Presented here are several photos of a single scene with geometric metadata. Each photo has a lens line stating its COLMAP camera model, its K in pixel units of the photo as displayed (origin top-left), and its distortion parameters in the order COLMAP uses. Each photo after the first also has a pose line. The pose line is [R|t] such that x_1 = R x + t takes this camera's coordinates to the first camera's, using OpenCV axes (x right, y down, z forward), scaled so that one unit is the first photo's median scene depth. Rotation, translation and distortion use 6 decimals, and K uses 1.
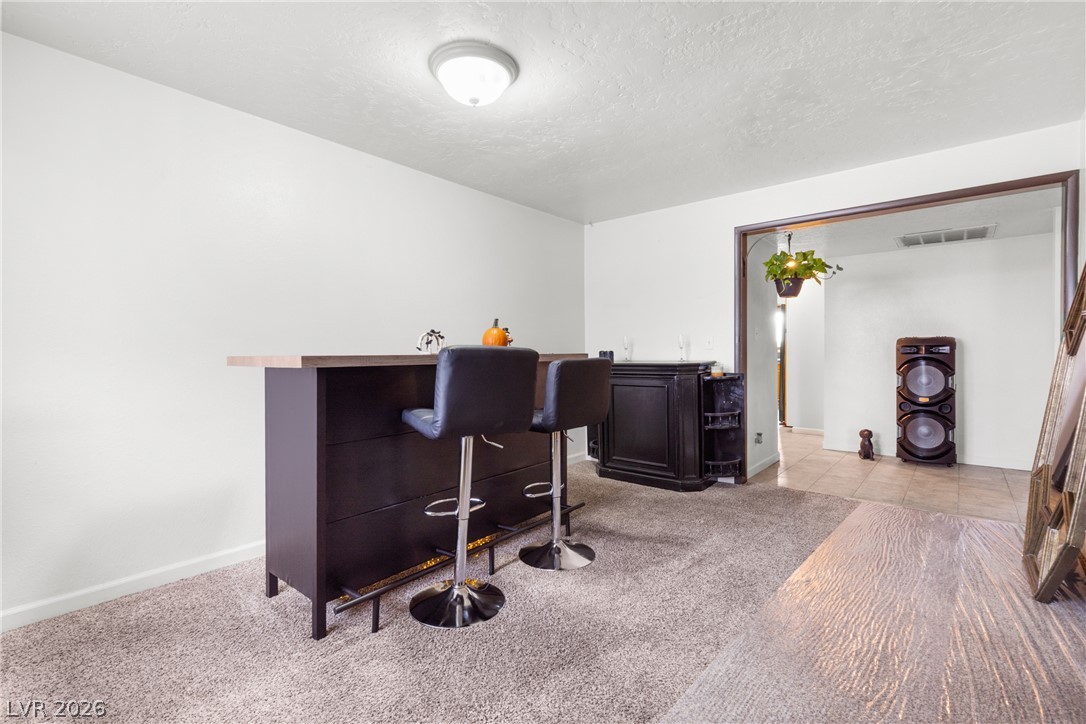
lens RADIAL K [[495.1, 0, 548.2], [0, 495.1, 355.8], [0, 0, 1]] dist [-0.000357, -0.000764]
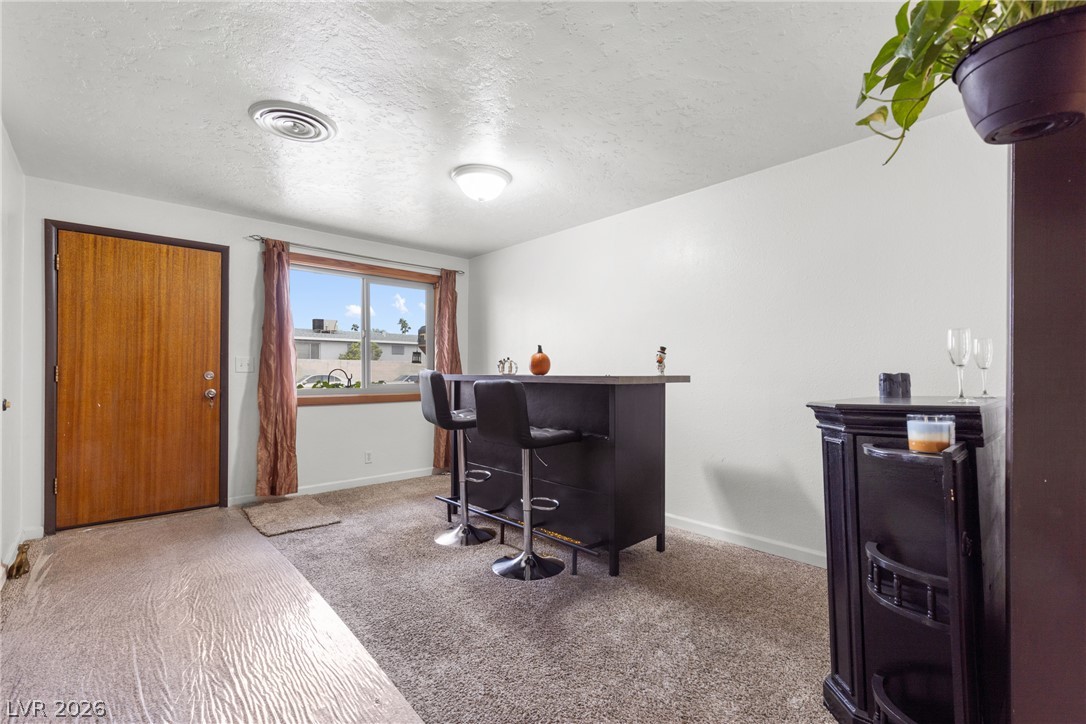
lens RADIAL K [[487.1, 0, 547.8], [0, 487.1, 365.4], [0, 0, 1]] dist [0.000418, 0.000165]
pose [[-0.133399, -0.000587, -0.991062, 1.039724], [-0.005433, 0.999985, 0.000139, -0.027186], [0.991048, 0.005403, -0.133400, 1.168413]]
